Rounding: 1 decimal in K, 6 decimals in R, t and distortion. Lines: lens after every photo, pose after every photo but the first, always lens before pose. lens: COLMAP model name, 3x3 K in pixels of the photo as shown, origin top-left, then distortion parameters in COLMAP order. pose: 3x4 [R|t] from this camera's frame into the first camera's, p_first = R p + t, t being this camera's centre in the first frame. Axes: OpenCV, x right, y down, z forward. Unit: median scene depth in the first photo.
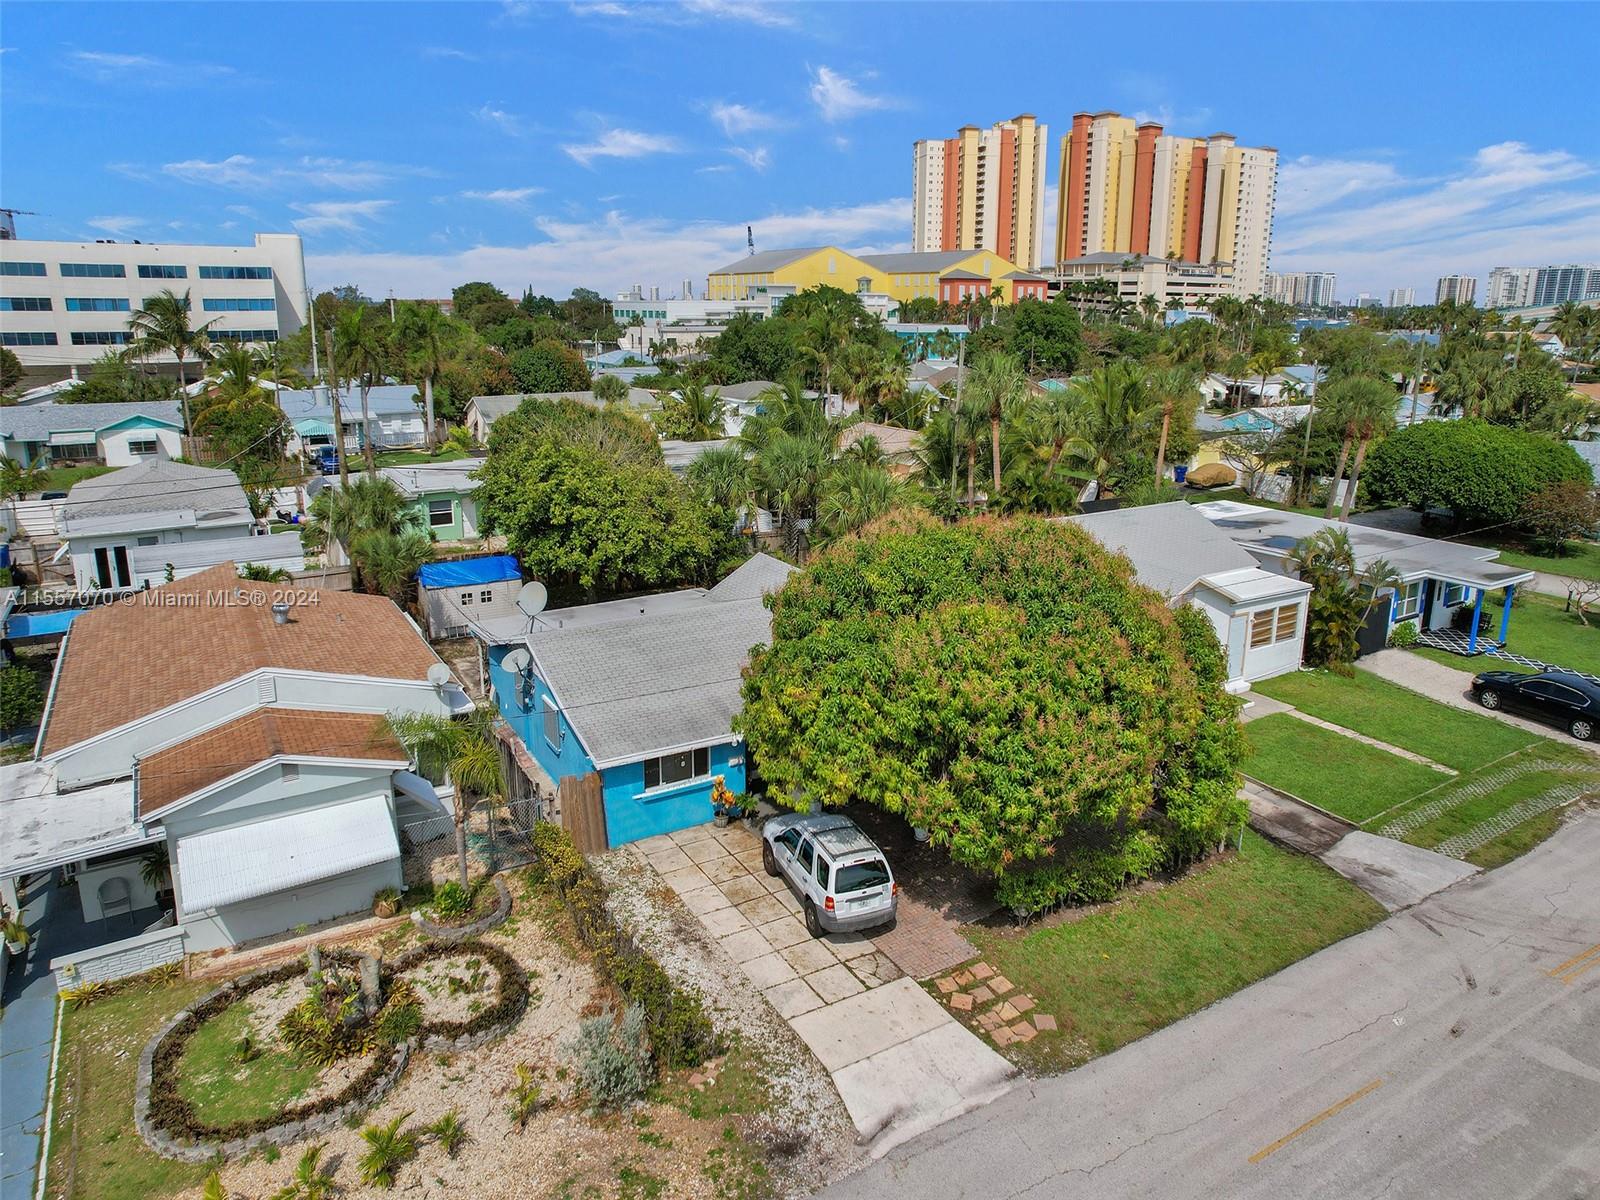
lens RADIAL K [[1104.9, 0, 798.1], [0, 1104.9, 639.5], [0, 0, 1]] dist [-0.098000, 0.107006]
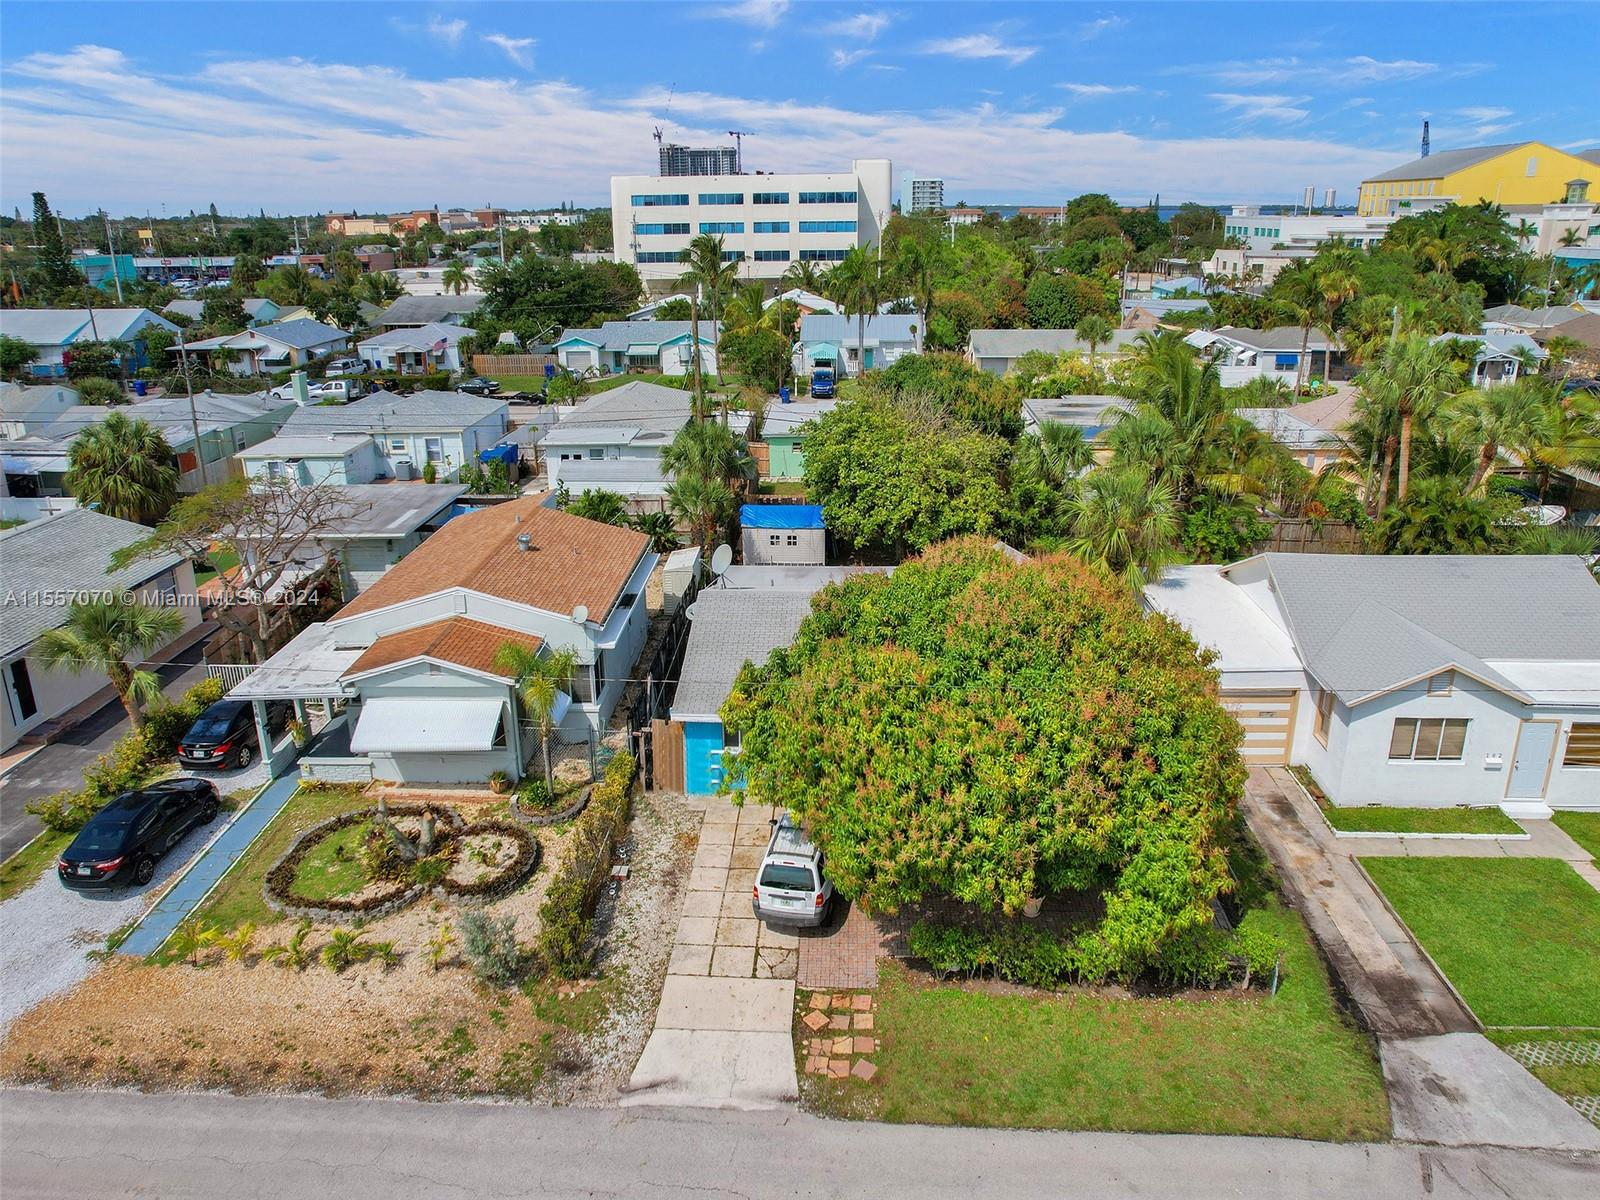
lens RADIAL K [[1134.2, 0, 806.6], [0, 1134.2, 638.9], [0, 0, 1]] dist [-0.086555, 0.091769]
pose [[0.810314, 0.201193, -0.550375, 0.645831], [-0.152384, 0.979248, 0.133616, -0.166203], [0.565836, -0.024403, 0.824157, 0.110298]]
